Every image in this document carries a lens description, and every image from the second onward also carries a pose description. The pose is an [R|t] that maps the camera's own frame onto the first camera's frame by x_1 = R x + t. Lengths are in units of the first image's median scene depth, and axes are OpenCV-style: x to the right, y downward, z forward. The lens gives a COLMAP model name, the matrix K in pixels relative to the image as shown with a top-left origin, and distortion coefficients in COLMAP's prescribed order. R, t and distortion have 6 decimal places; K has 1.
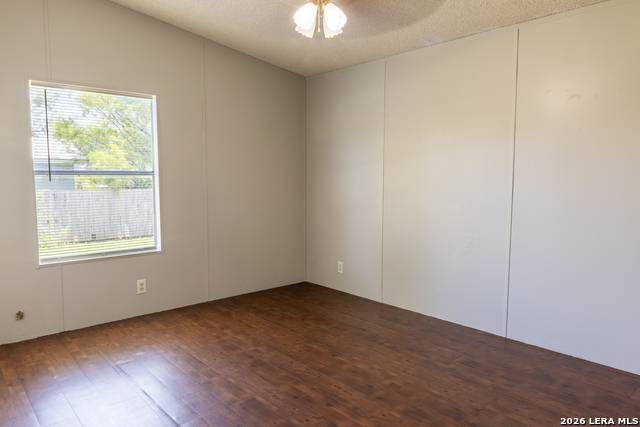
lens RADIAL K [[437.4, 0, 320.0], [0, 437.4, 213.5], [0, 0, 1]] dist [0.002231, -0.000644]
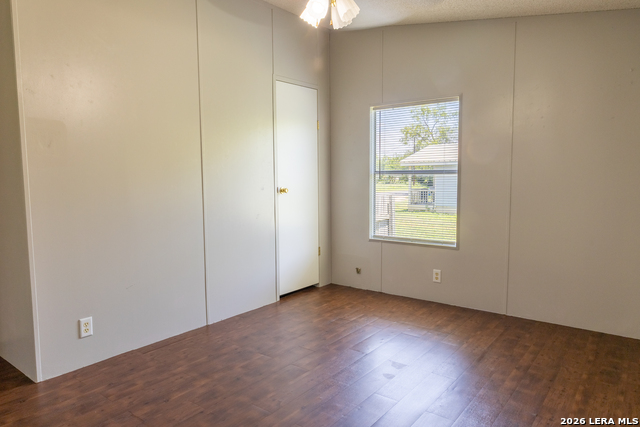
lens RADIAL K [[437.4, 0, 320.0], [0, 437.4, 213.5], [0, 0, 1]] dist [0.002231, -0.000644]
pose [[0.174132, 0.086780, -0.980891, 0.606556], [-0.076903, 0.994265, 0.074311, -0.047390], [0.981715, 0.062494, 0.179807, 0.515598]]
